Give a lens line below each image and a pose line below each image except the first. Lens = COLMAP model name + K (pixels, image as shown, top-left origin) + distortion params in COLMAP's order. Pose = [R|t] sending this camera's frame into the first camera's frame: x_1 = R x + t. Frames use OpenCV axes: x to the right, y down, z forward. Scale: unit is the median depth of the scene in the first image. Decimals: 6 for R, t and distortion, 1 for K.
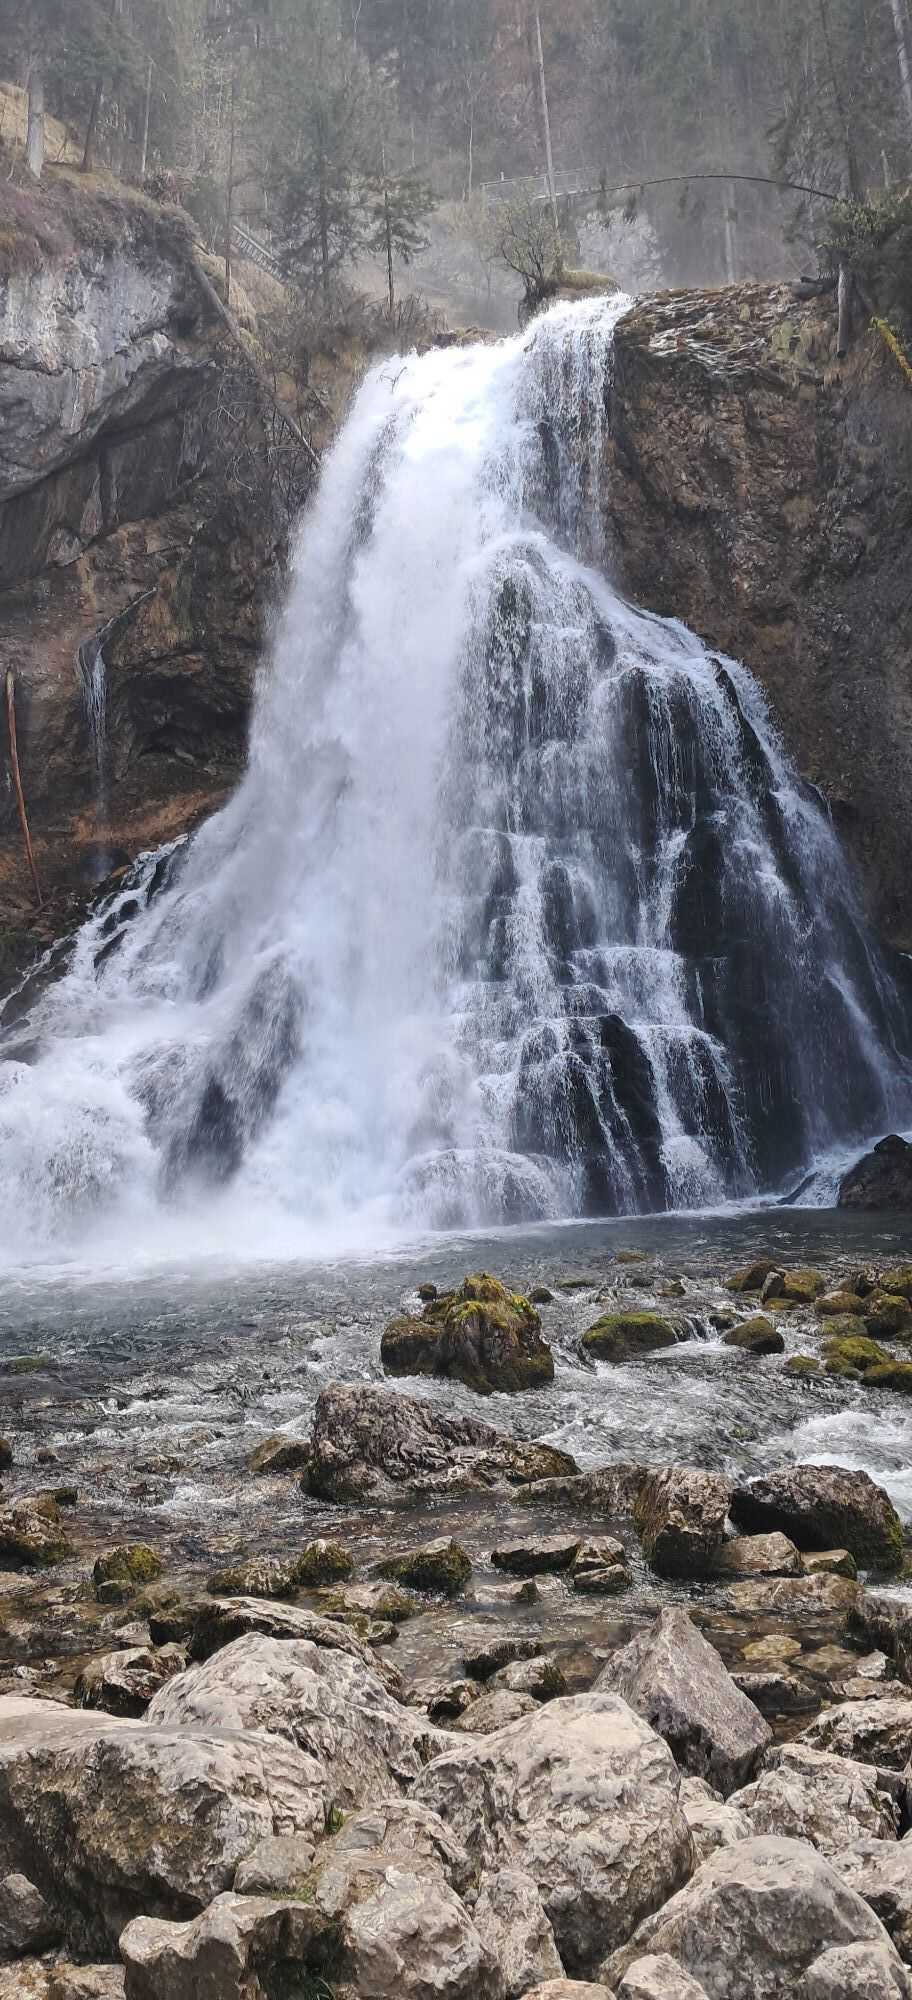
lens RADIAL K [[1570.4, 0, 444.6], [0, 1570.4, 1002.4], [0, 0, 1]] dist [0.015789, -0.032875]
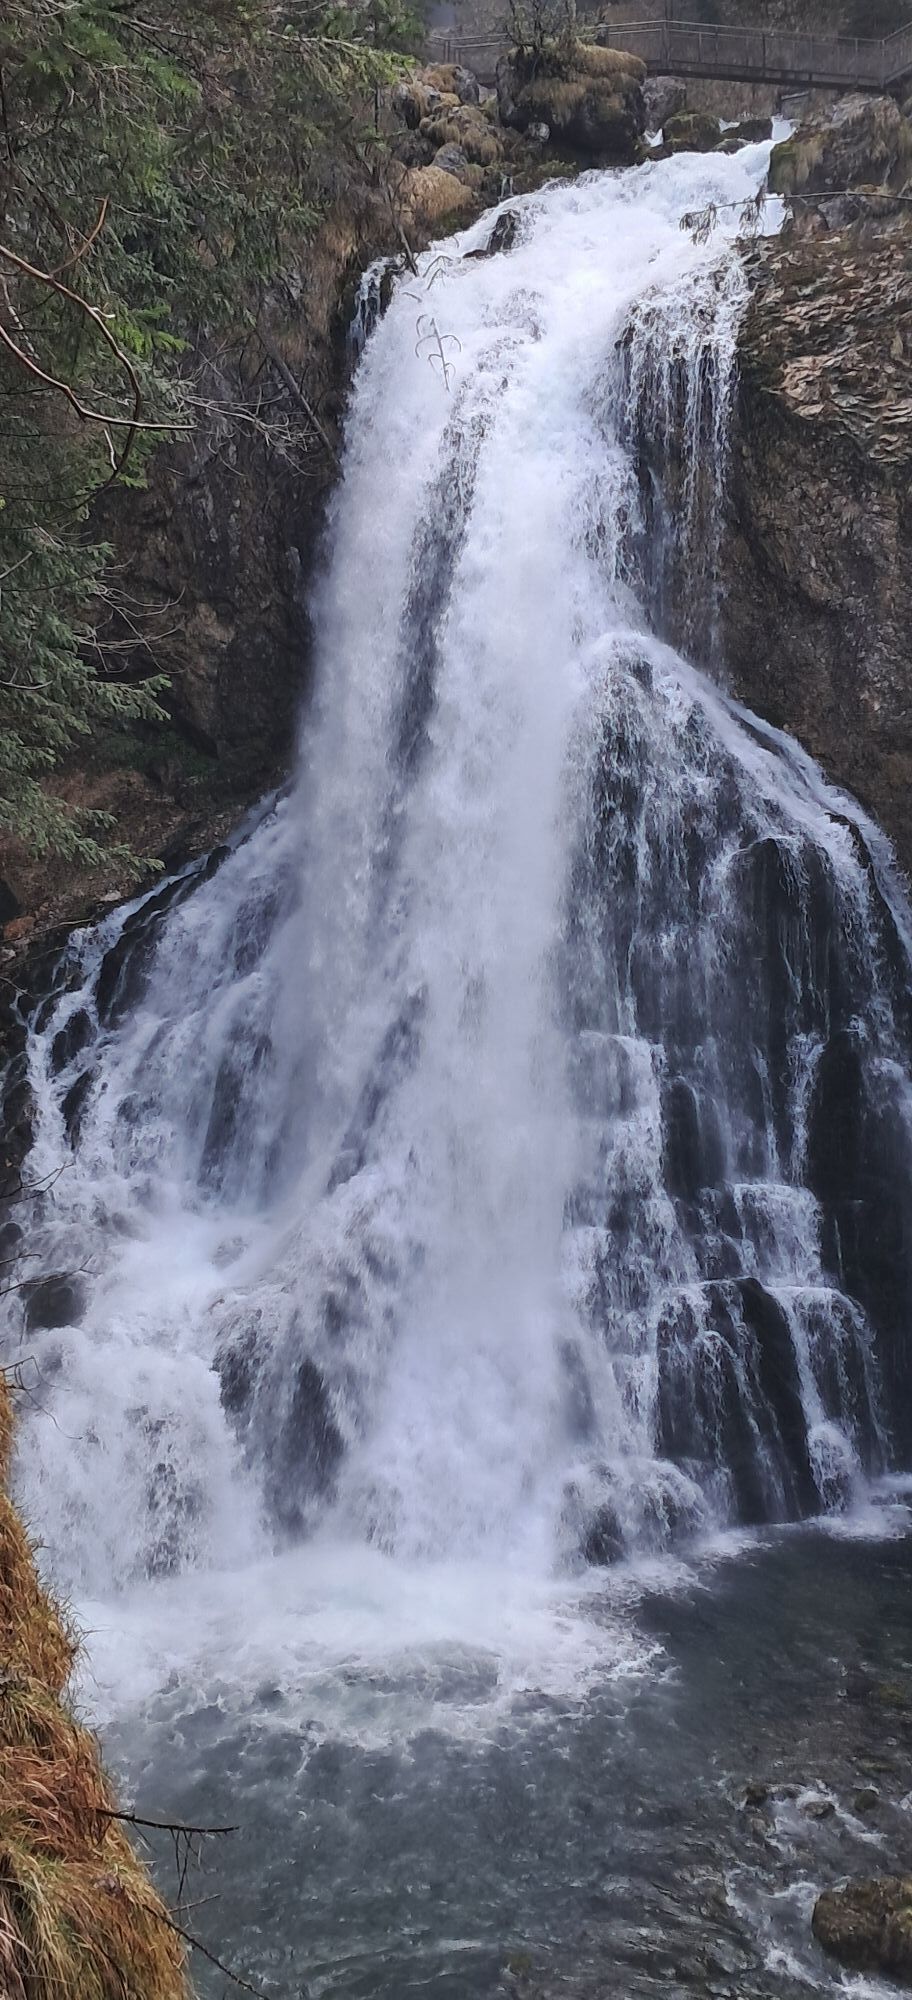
lens RADIAL K [[2374.9, 0, 518.0], [0, 2374.9, 964.8], [0, 0, 1]] dist [0.150922, 0.000000]
pose [[0.971277, 0.013169, 0.237588, -0.299123], [-0.056443, 0.982721, 0.176276, -0.344380], [-0.231161, -0.184623, 0.955238, -0.206312]]
